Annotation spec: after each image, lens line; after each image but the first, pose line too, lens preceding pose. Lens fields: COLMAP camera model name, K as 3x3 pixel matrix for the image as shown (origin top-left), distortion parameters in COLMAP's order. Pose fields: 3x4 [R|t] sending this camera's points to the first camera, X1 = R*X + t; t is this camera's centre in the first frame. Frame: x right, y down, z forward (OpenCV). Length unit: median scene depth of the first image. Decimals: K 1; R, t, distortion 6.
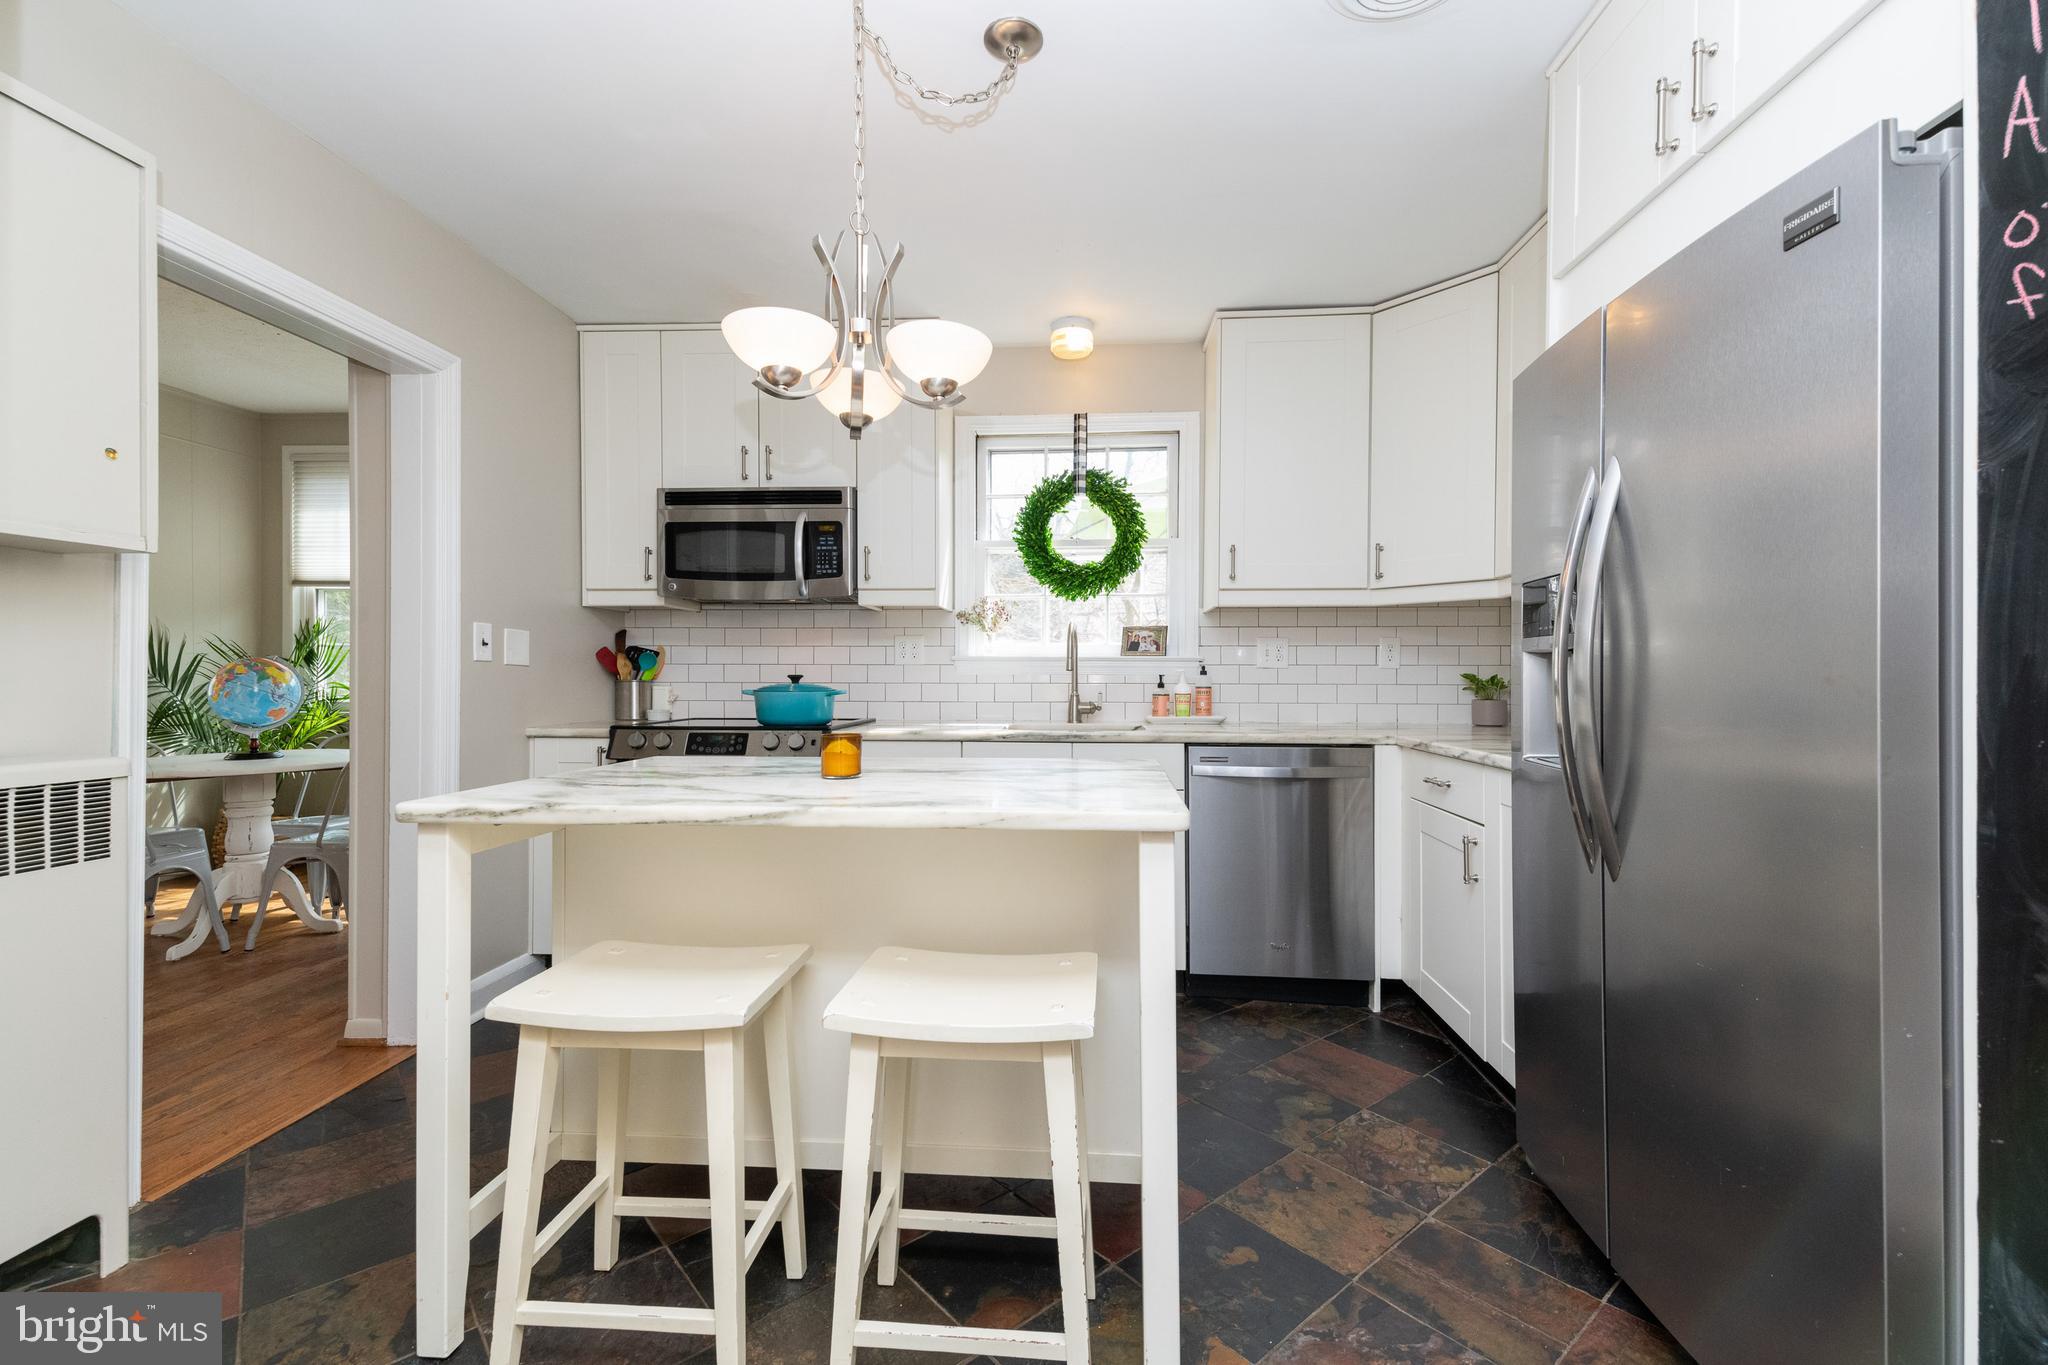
lens RADIAL K [[886.9, 0, 1036.9], [0, 886.9, 665.9], [0, 0, 1]] dist [0.031576, -0.015870]
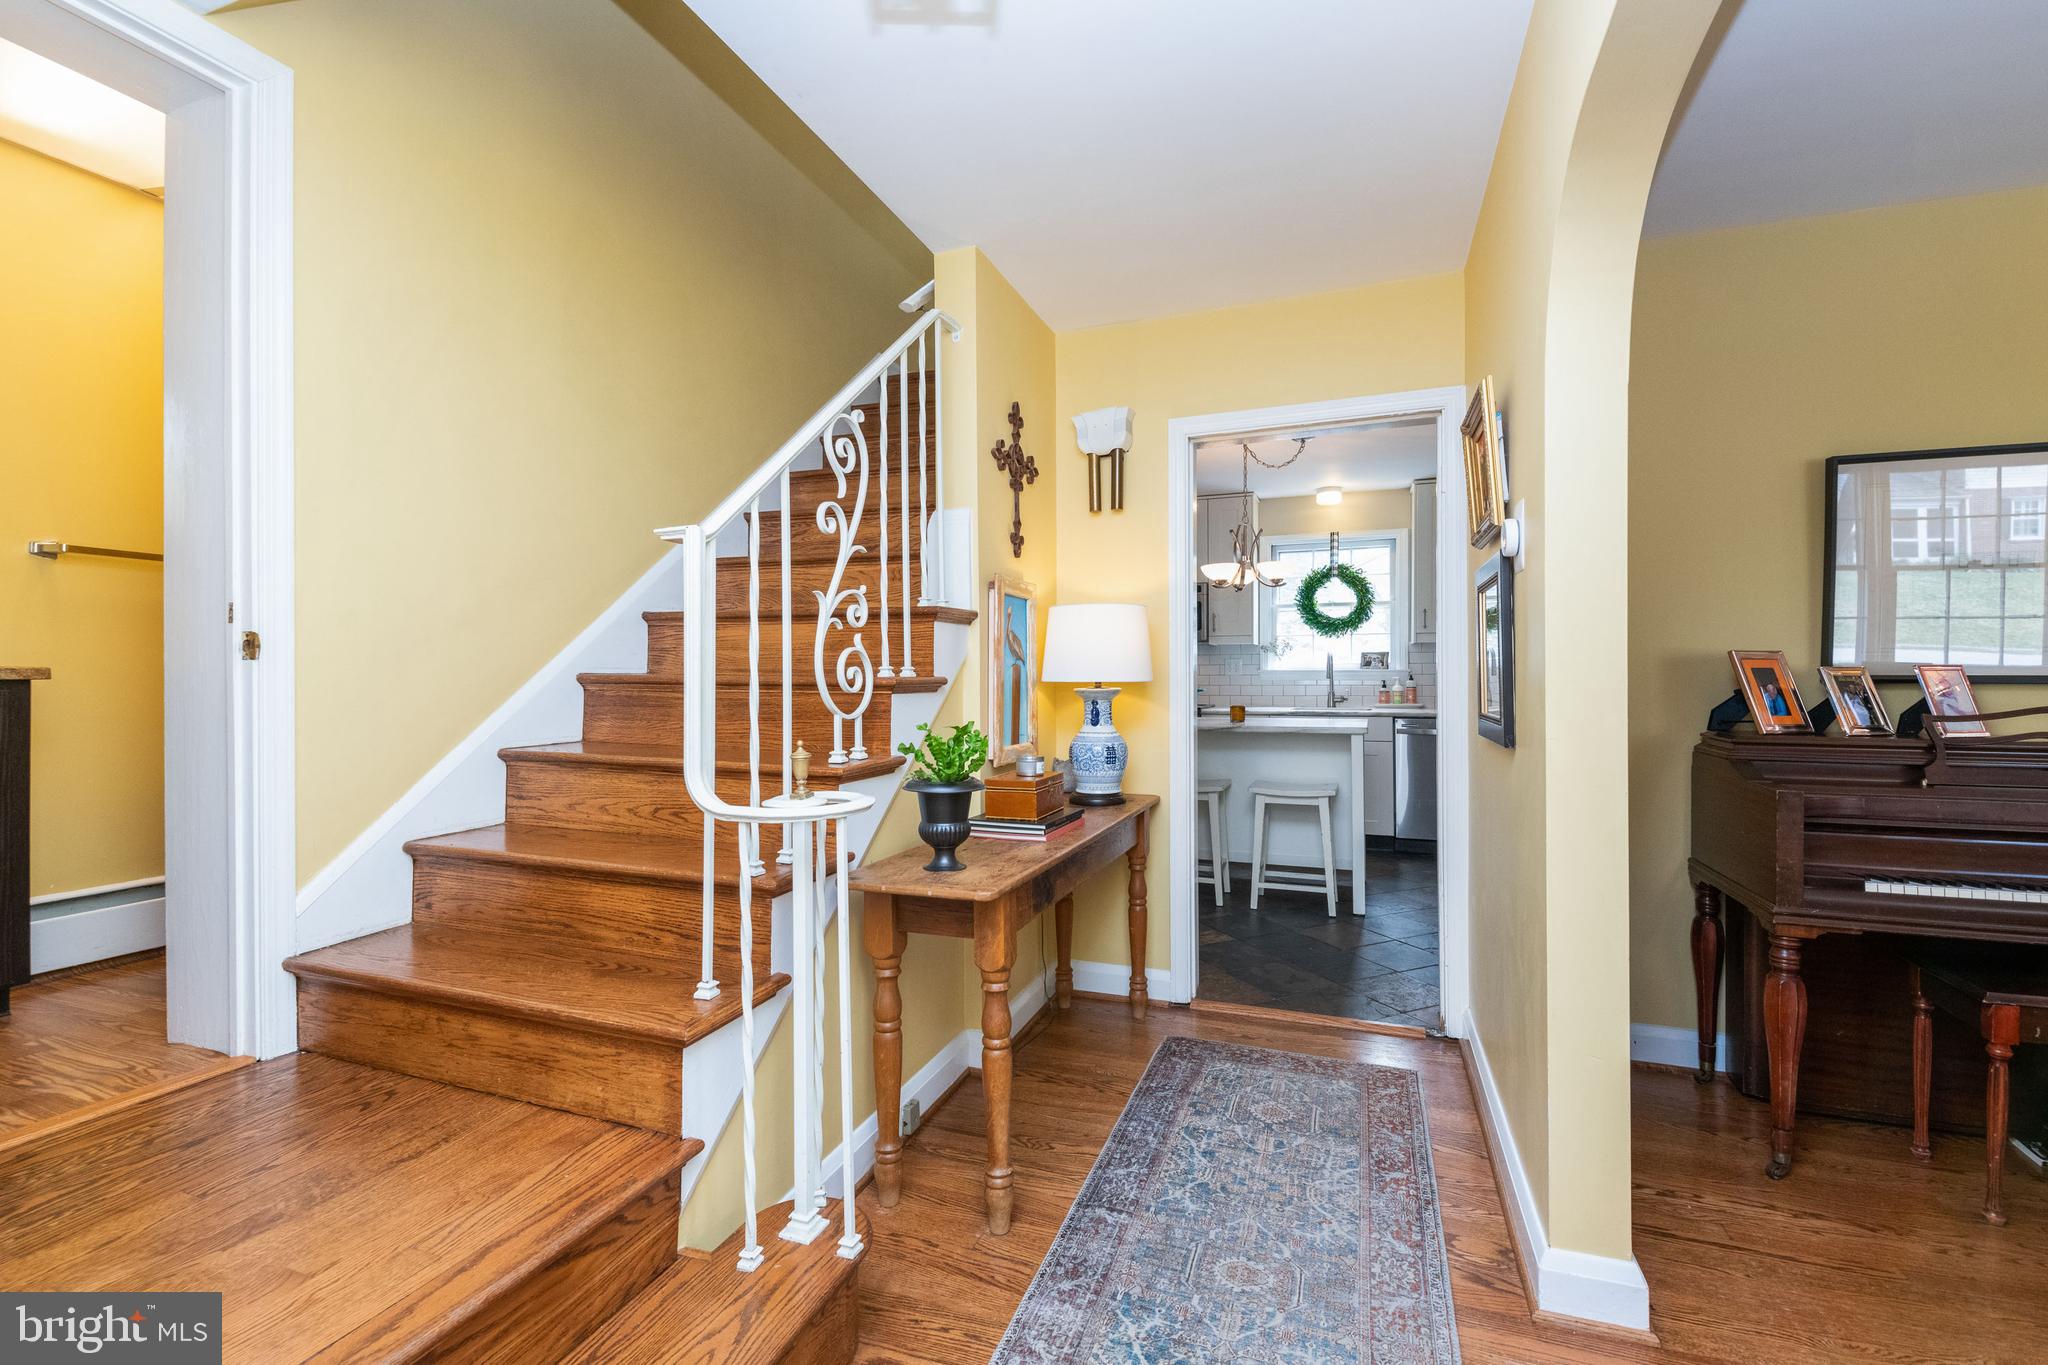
lens RADIAL K [[886.9, 0, 1036.9], [0, 886.9, 665.9], [0, 0, 1]] dist [0.031576, -0.015870]
pose [[0.960273, -0.006903, -0.278977, -0.026242], [0.005928, 0.999973, -0.004339, -0.013958], [0.279000, 0.002513, 0.960288, -0.856656]]
